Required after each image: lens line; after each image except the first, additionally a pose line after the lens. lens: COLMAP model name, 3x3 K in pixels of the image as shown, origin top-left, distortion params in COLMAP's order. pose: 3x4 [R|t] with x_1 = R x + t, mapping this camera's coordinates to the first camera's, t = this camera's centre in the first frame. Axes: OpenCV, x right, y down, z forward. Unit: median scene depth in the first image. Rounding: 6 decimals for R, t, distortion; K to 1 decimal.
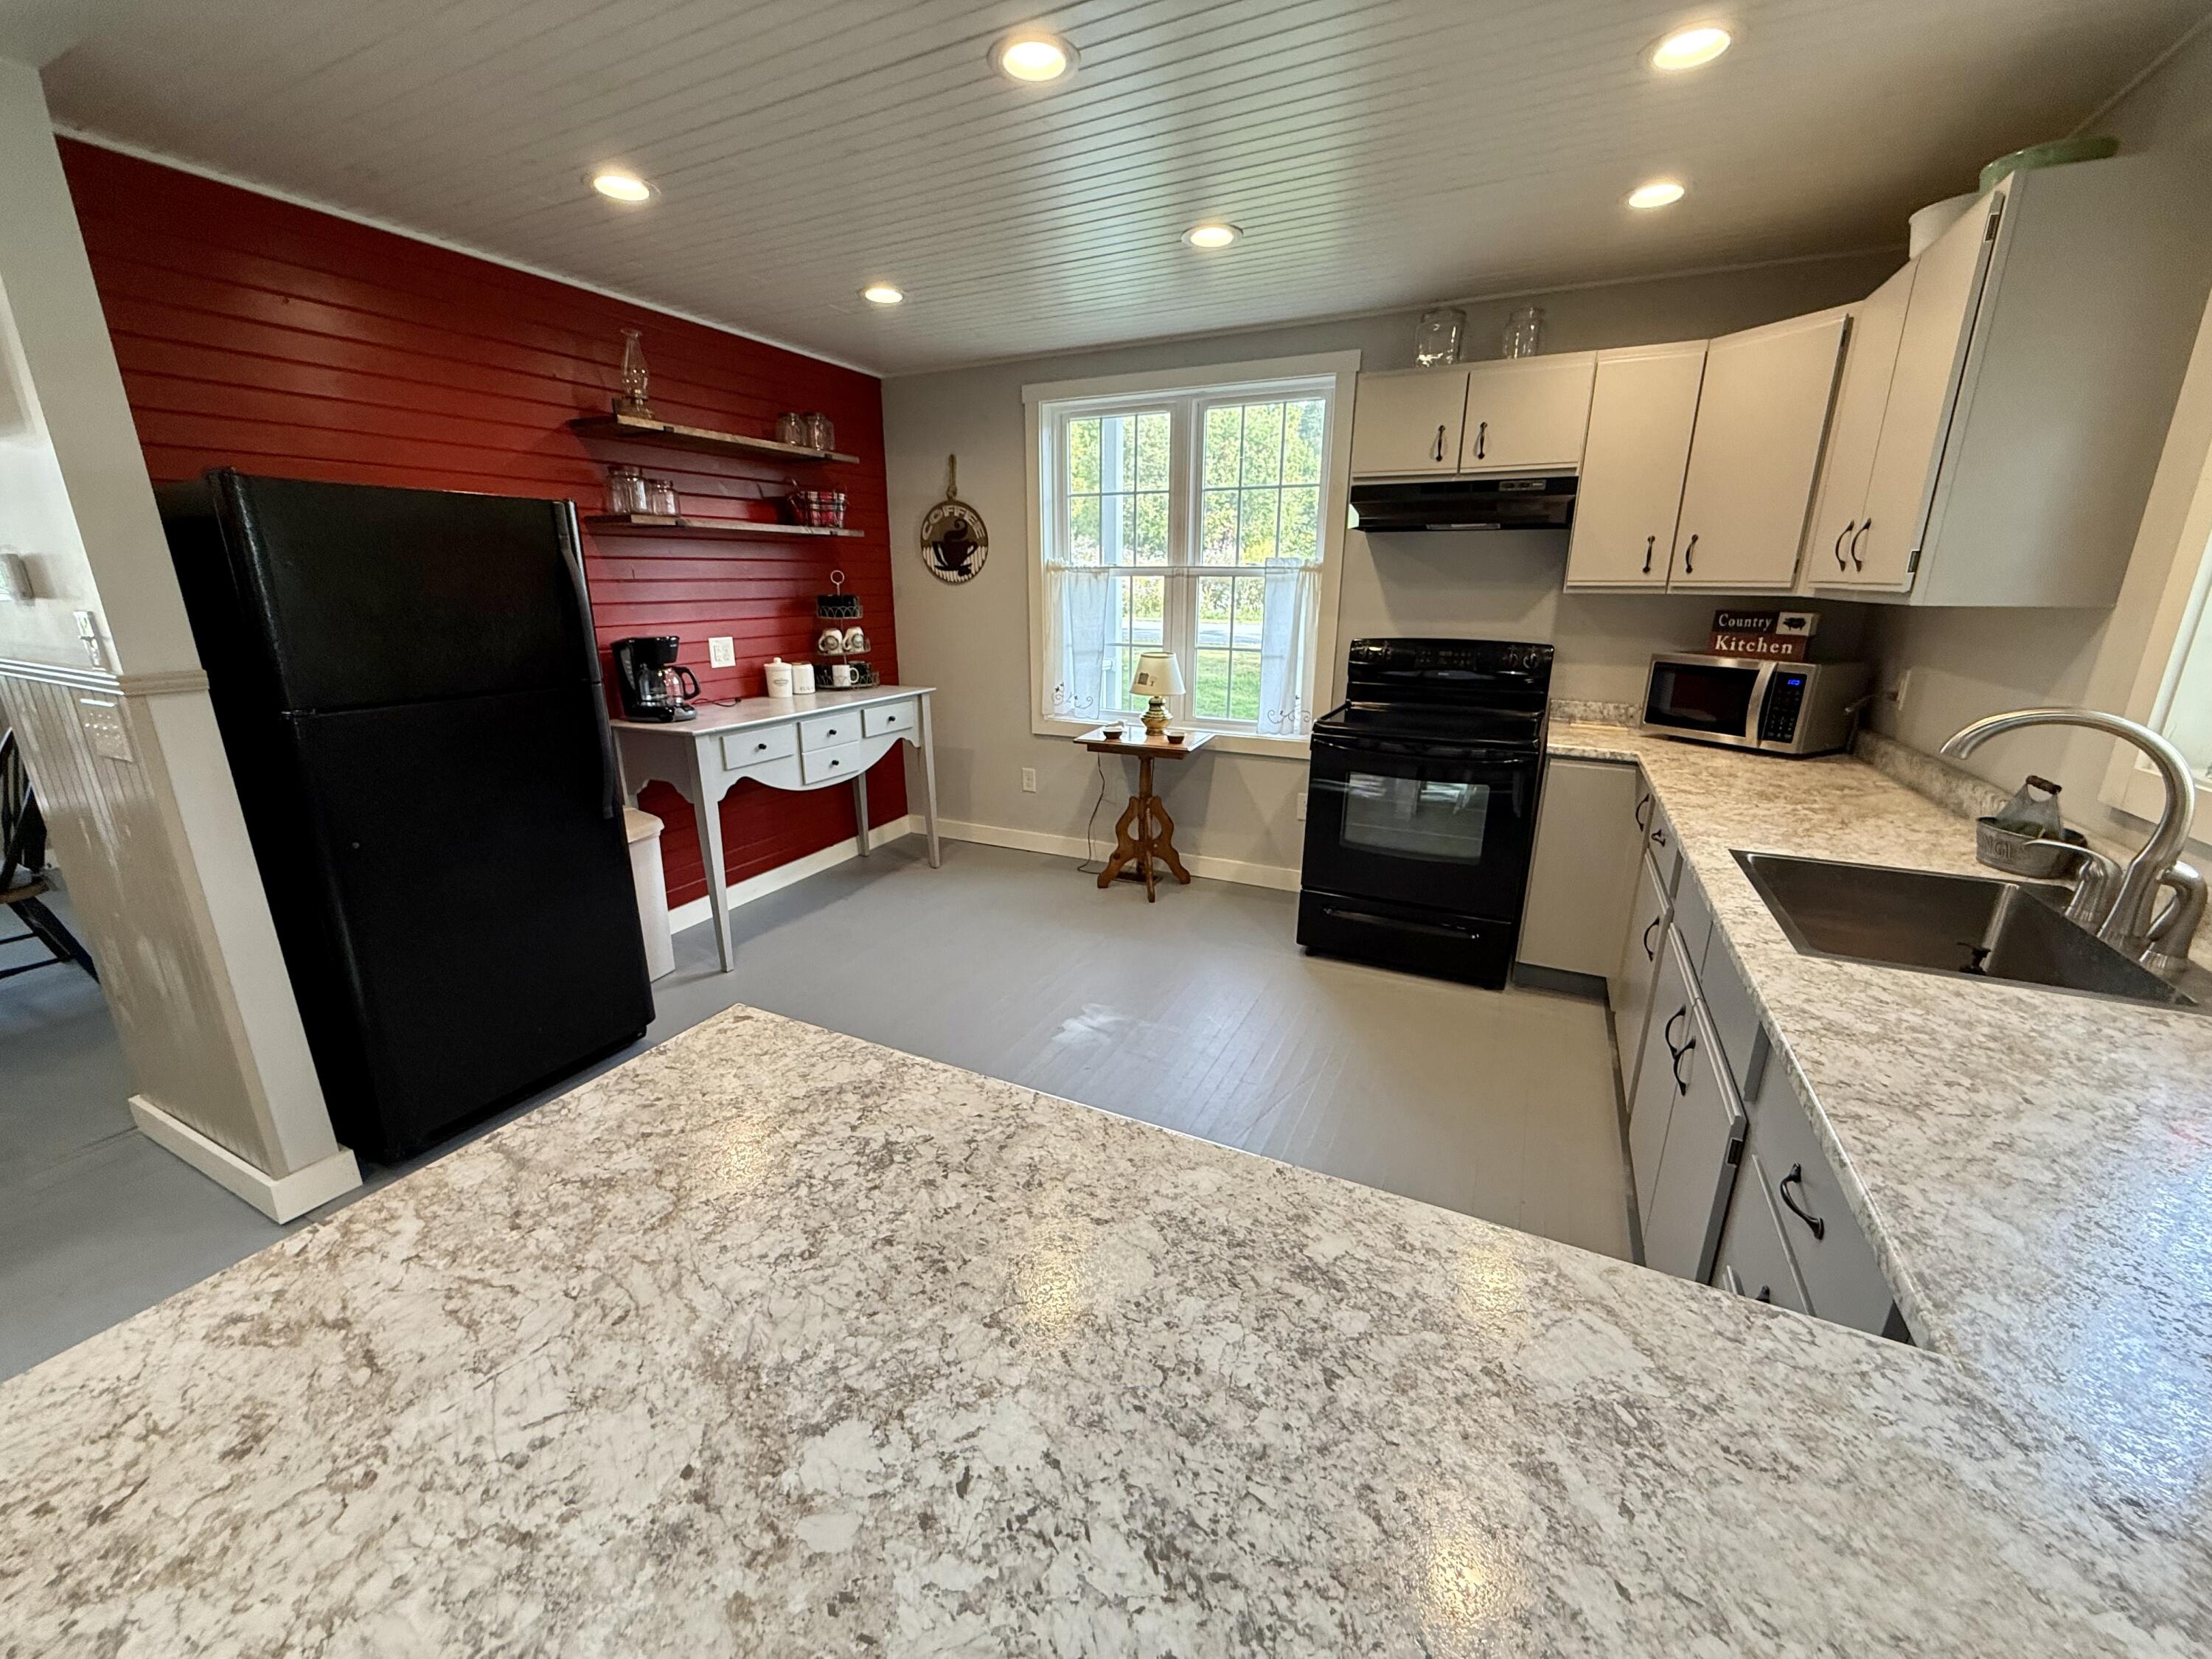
lens RADIAL K [[877.2, 0, 1096.9], [0, 877.2, 831.3], [0, 0, 1]] dist [-0.001687, -0.000373]
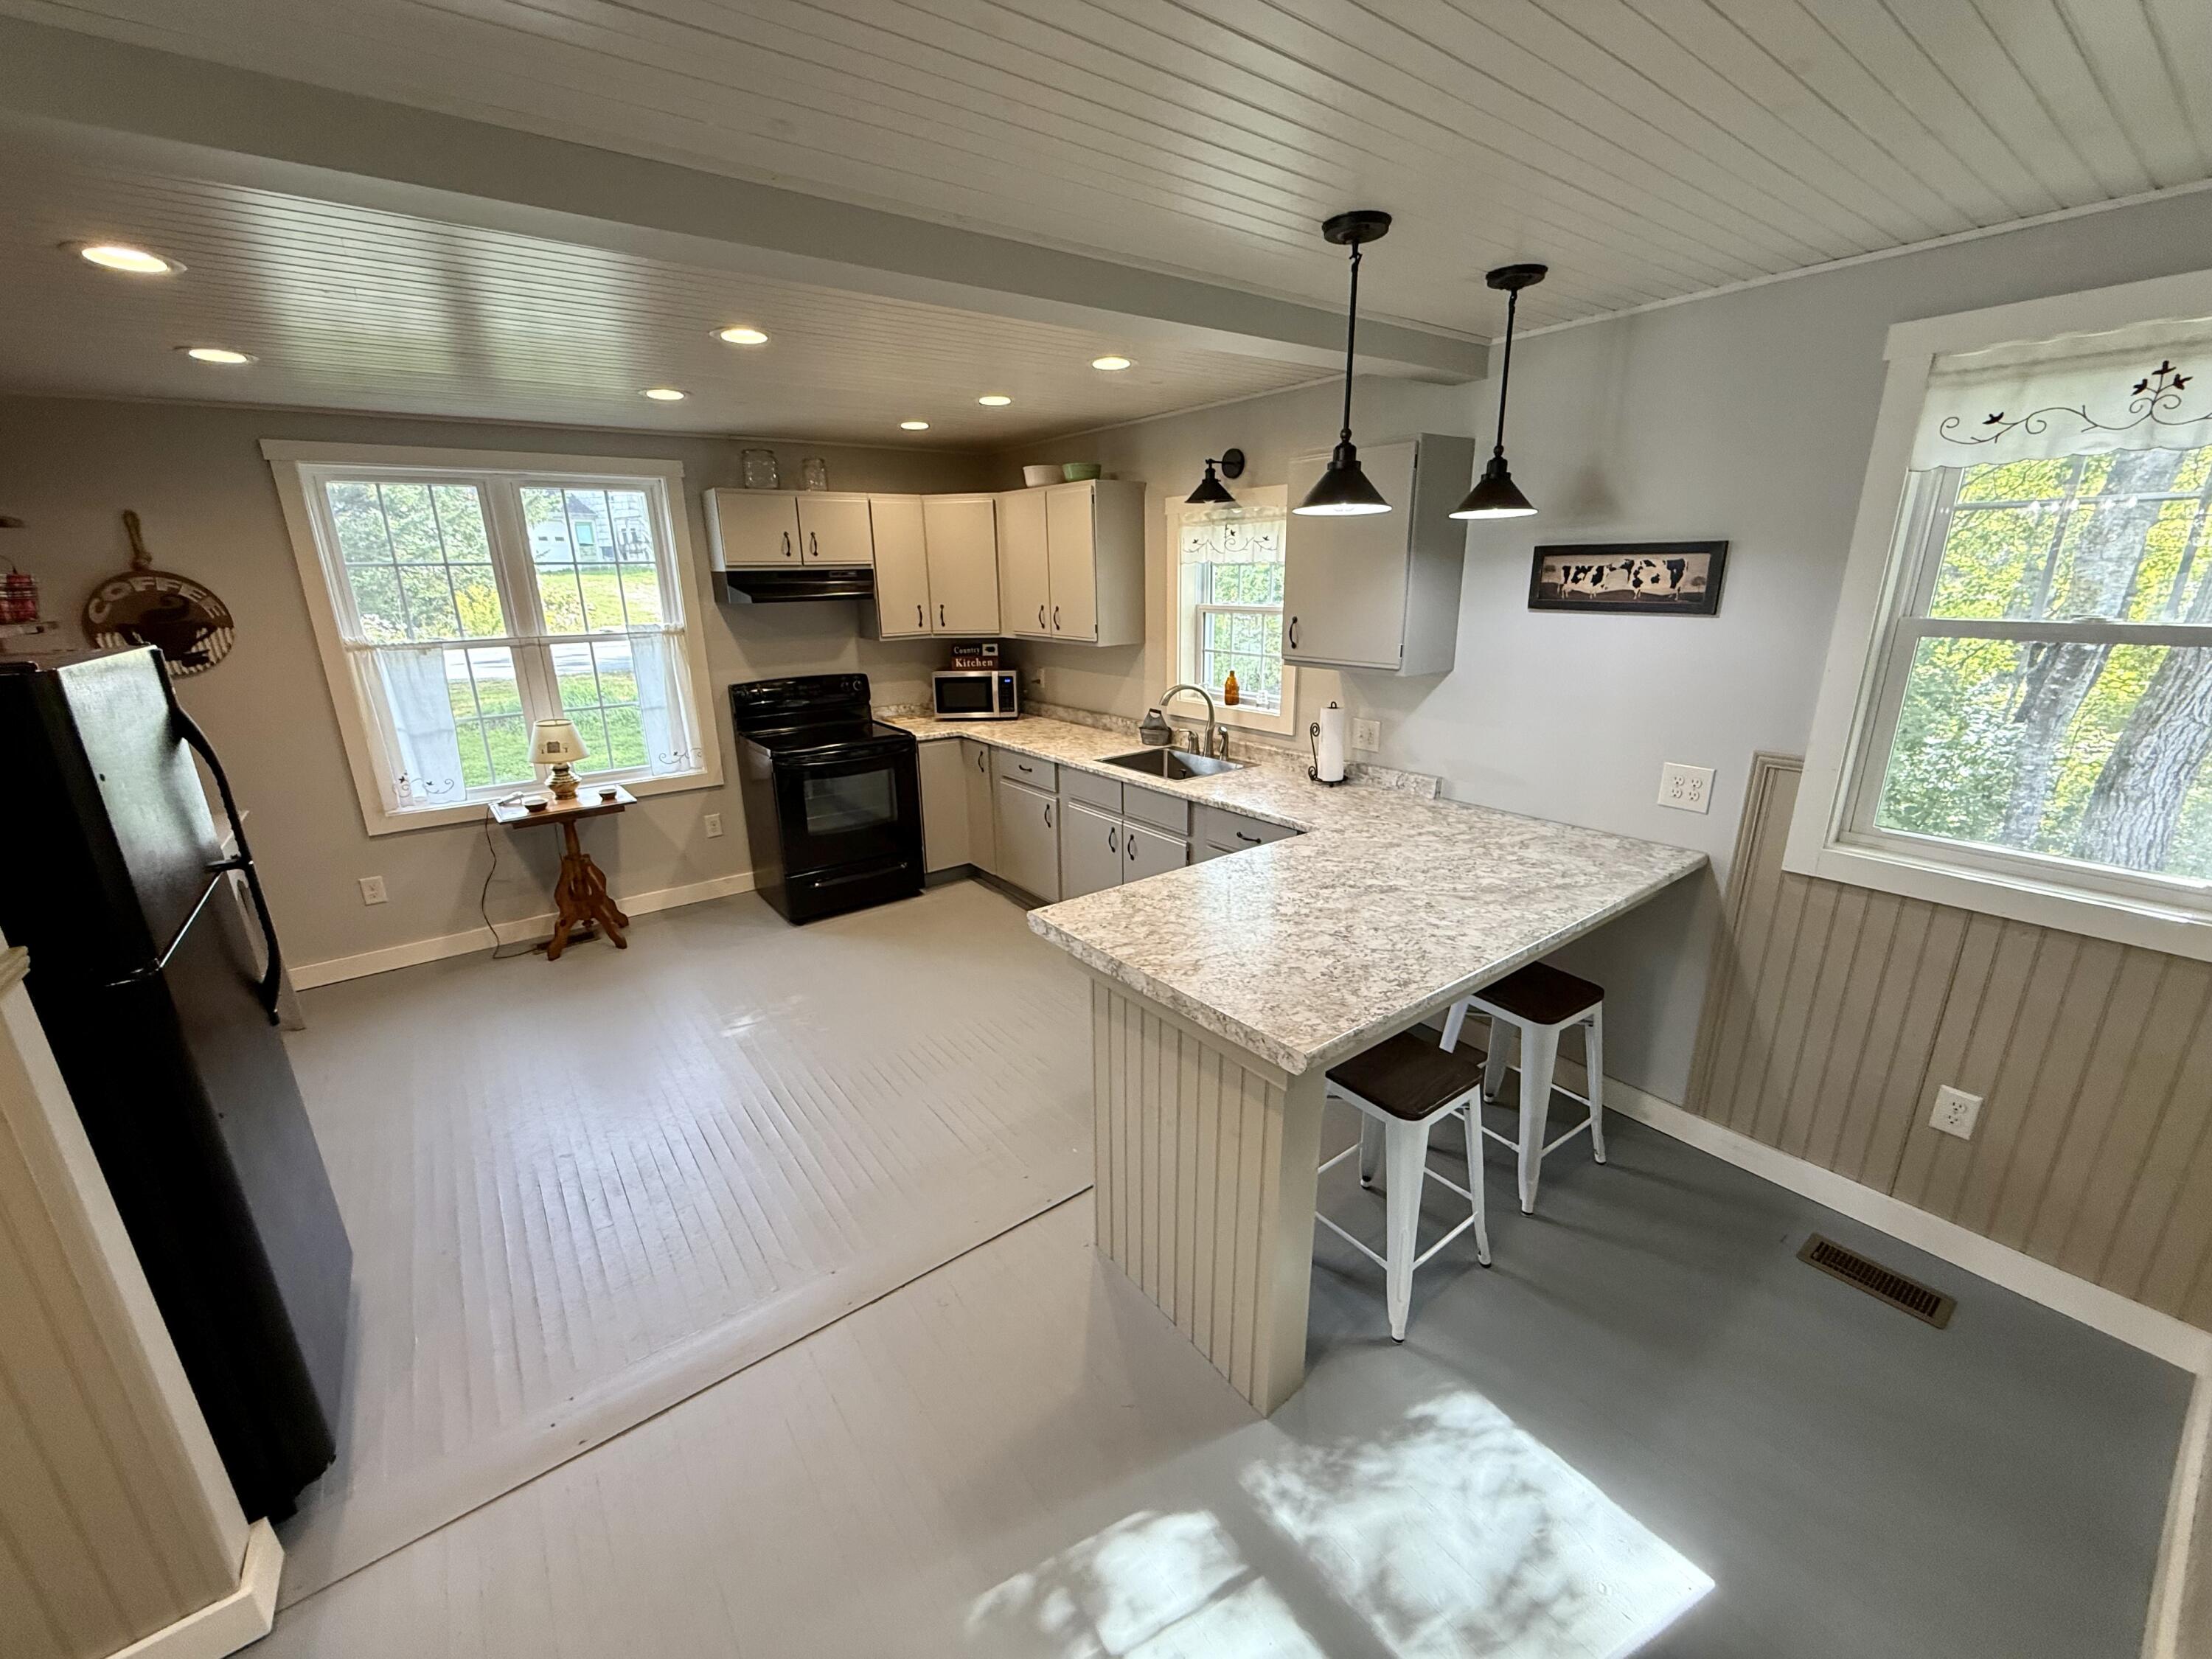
lens RADIAL K [[877.2, 0, 1096.9], [0, 877.2, 831.3], [0, 0, 1]] dist [-0.001687, -0.000373]
pose [[0.447271, -0.266567, 0.853751, -0.611095], [0.265587, 0.951082, 0.157819, -0.077730], [-0.854056, 0.156157, 0.496188, -0.050990]]
